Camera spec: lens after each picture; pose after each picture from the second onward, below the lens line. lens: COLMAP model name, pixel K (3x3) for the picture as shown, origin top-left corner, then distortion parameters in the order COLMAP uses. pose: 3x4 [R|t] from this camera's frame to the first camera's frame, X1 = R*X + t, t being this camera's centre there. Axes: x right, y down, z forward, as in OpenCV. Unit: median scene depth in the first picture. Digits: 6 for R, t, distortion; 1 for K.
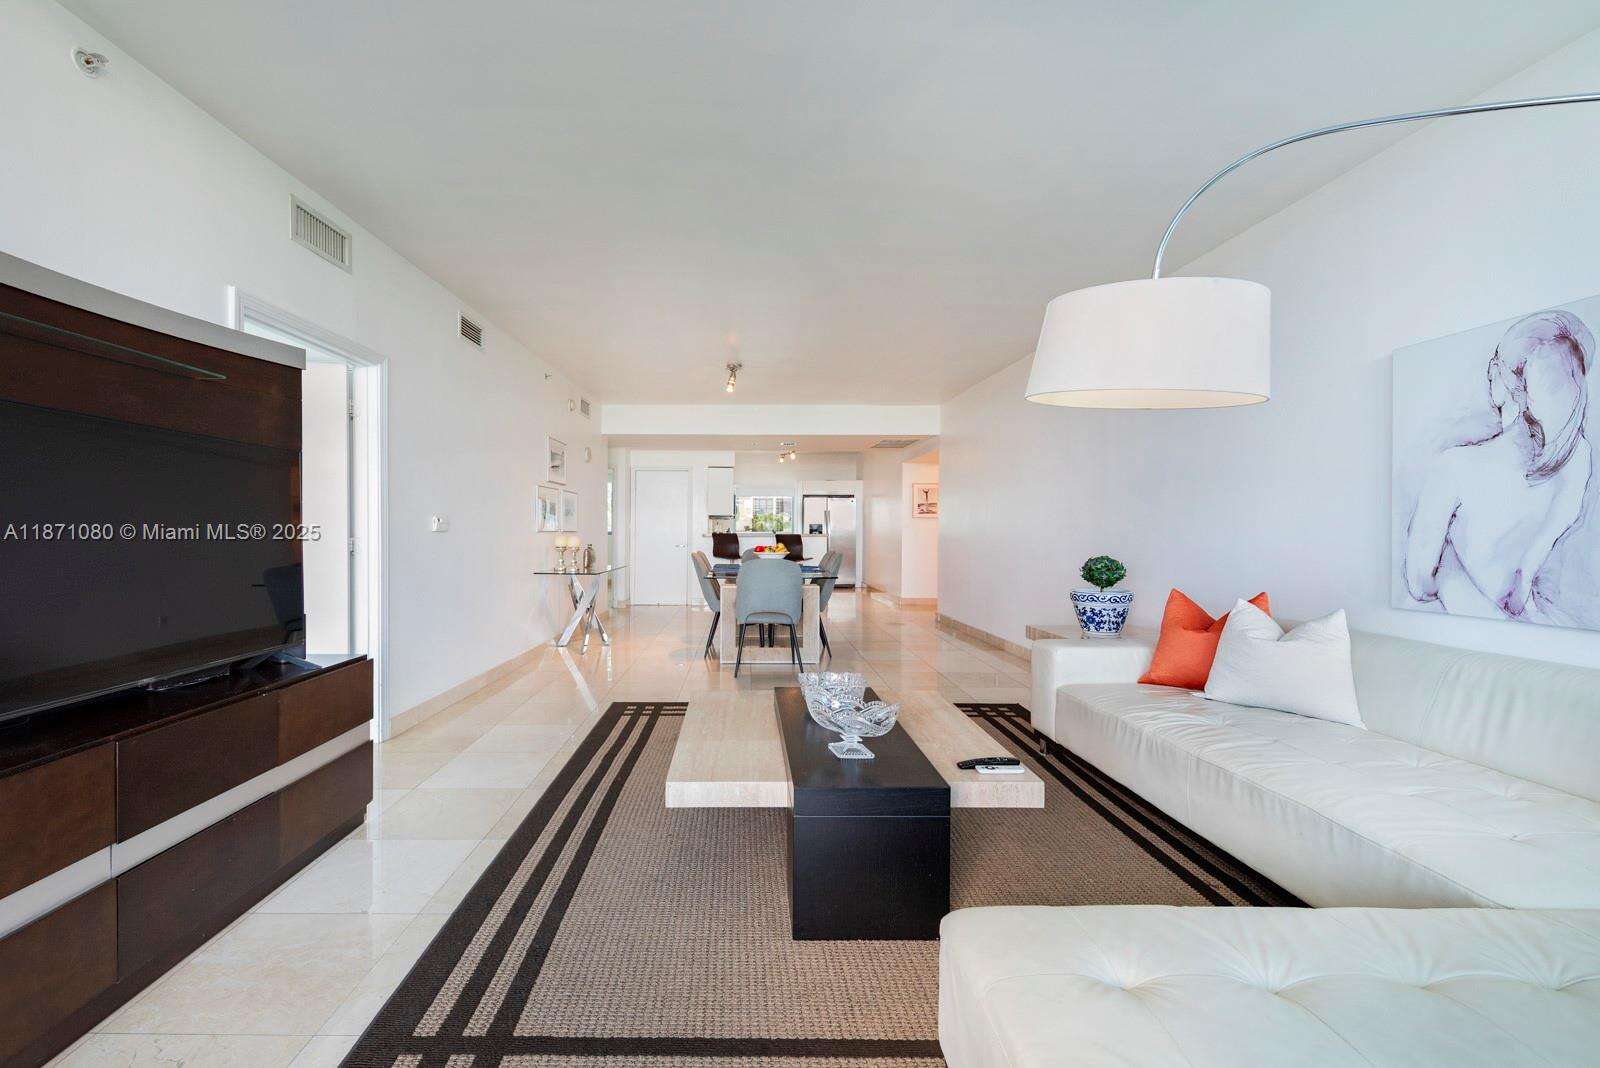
lens RADIAL K [[624.9, 0, 727.3], [0, 624.9, 533.6], [0, 0, 1]] dist [-0.002293, -0.000346]
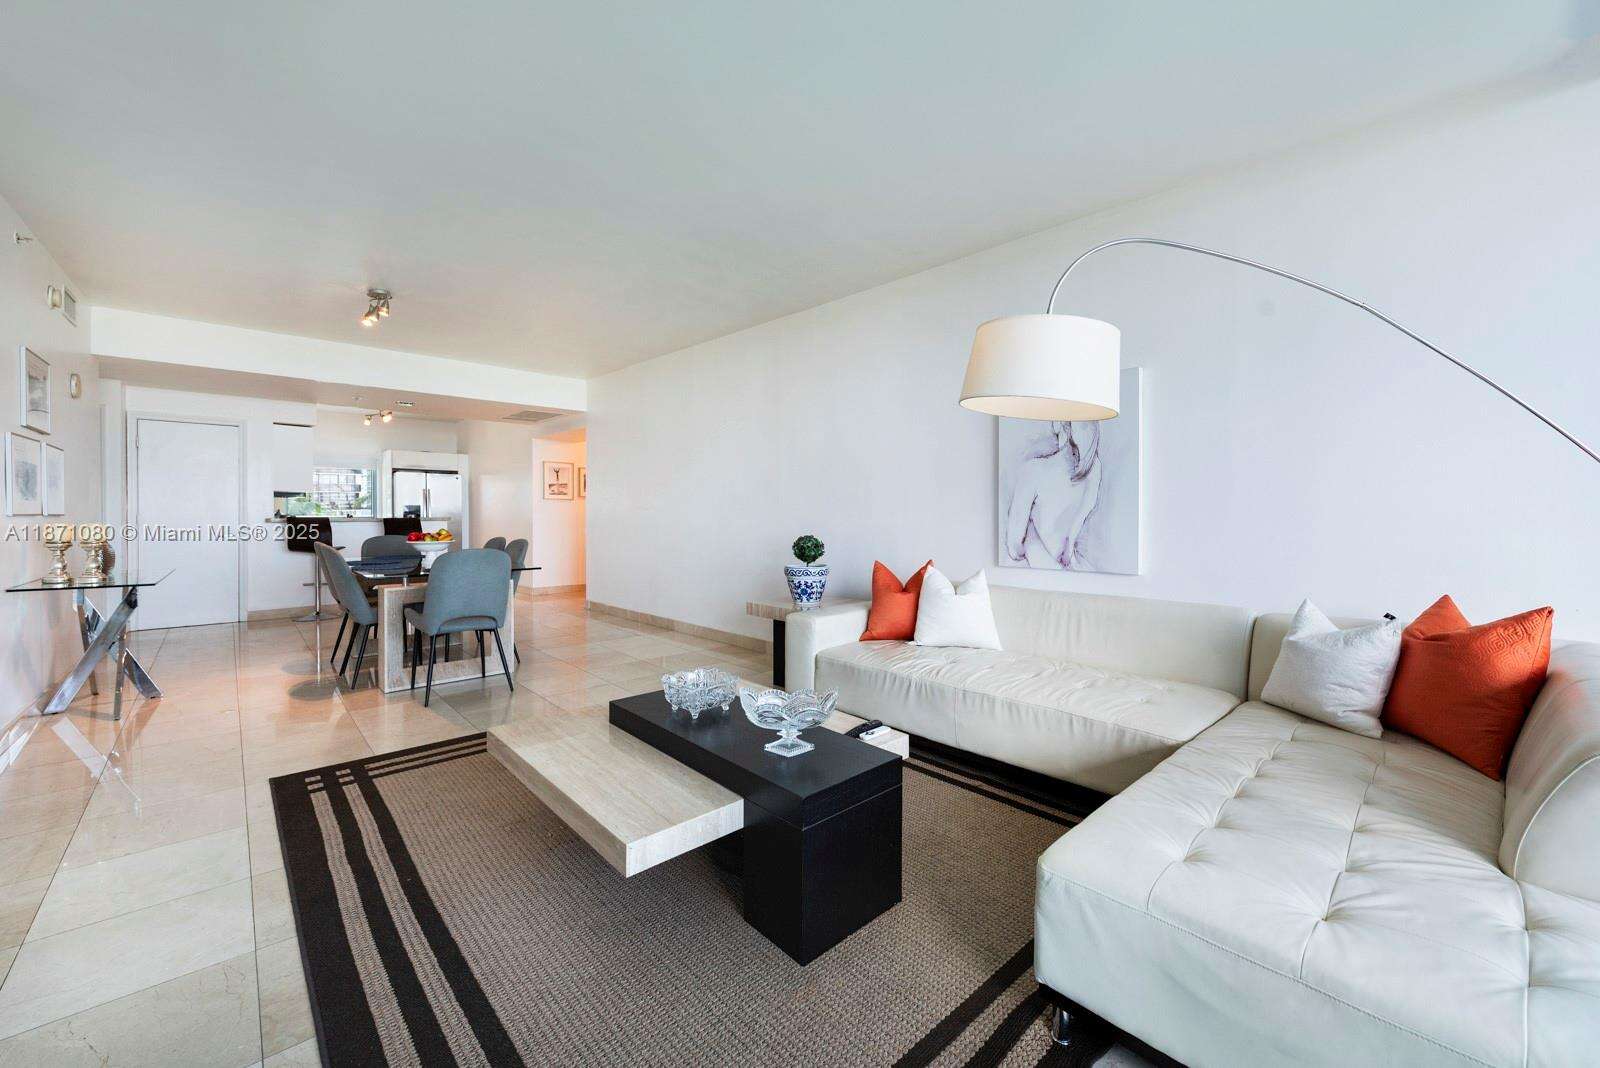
lens RADIAL K [[655.7, 0, 792.5], [0, 655.7, 526.2], [0, 0, 1]] dist [0.000730, -0.000156]
pose [[0.741742, -0.013483, 0.670550, -0.277504], [0.003410, 0.999861, 0.016333, -0.000739], [-0.670677, -0.009828, 0.741685, 0.163477]]
